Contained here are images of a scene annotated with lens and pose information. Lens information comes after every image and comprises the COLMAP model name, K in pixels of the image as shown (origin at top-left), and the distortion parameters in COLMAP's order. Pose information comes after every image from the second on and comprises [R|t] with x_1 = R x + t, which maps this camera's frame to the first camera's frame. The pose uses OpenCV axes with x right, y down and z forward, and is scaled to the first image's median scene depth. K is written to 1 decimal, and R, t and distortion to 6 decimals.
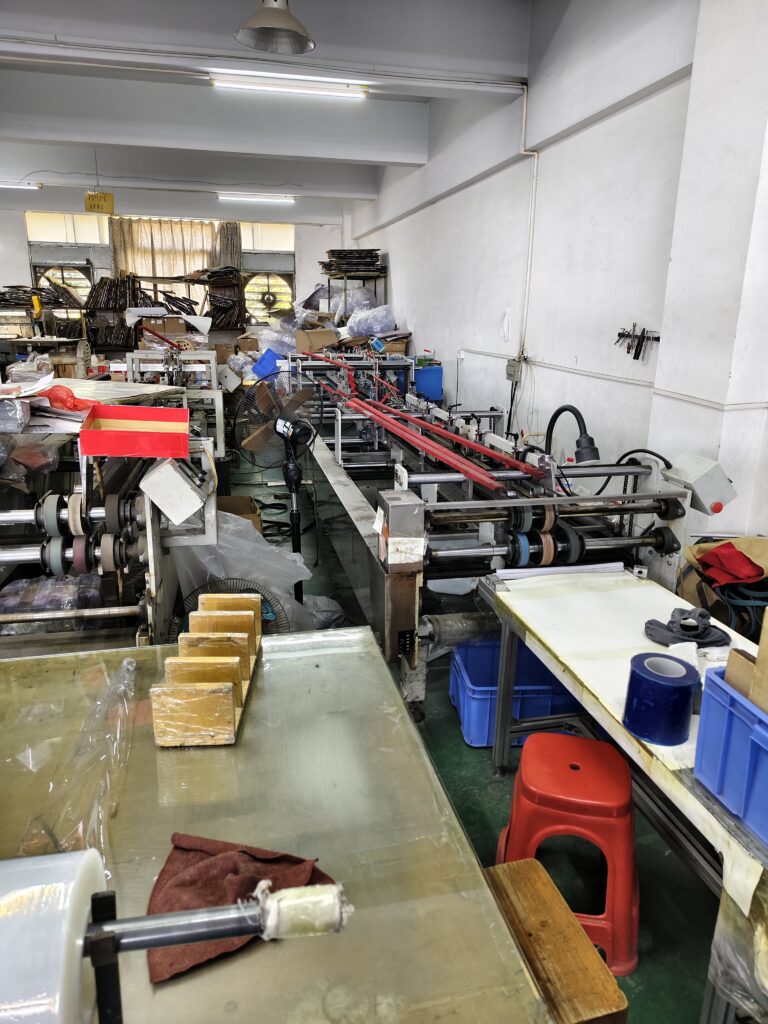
lens RADIAL K [[717.1, 0, 382.7], [0, 717.1, 510.2], [0, 0, 1]] dist [0.031918, -0.032541]
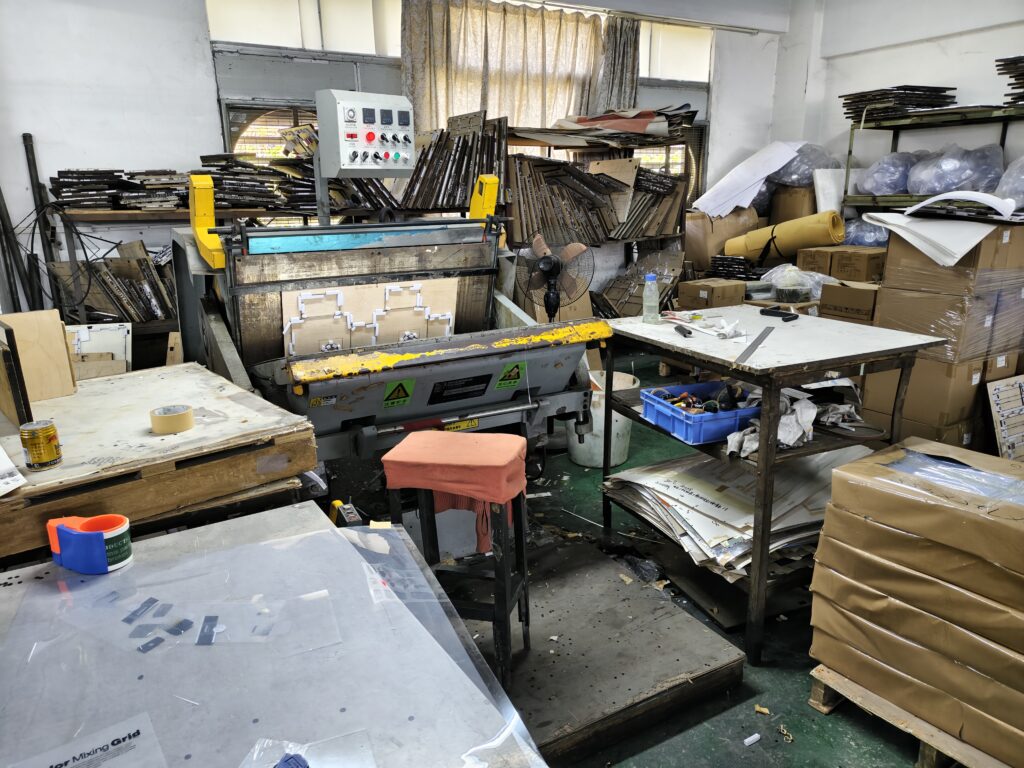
lens RADIAL K [[717.1, 0, 512.8], [0, 717.1, 383.1], [0, 0, 1]] dist [0.031918, -0.032541]
pose [[0.953241, -0.111647, 0.280833, -5.104301], [0.115719, 0.993280, 0.002095, -1.909308], [-0.279180, 0.030500, 0.959754, 6.480127]]
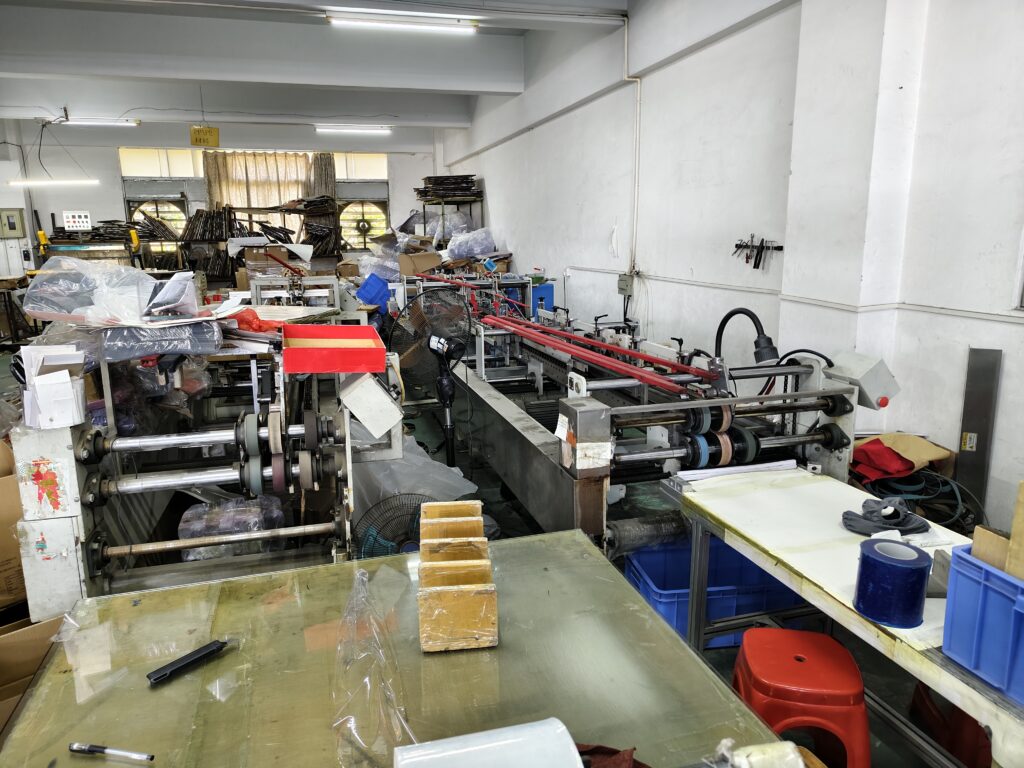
lens RADIAL K [[717.1, 0, 506.5], [0, 717.1, 378.8], [0, 0, 1]] dist [0.031918, -0.032541]
pose [[0.998417, -0.039761, 0.039783, -0.082982], [0.042490, 0.996621, -0.070296, 0.009297], [-0.036854, 0.071875, 0.996733, -0.010535]]
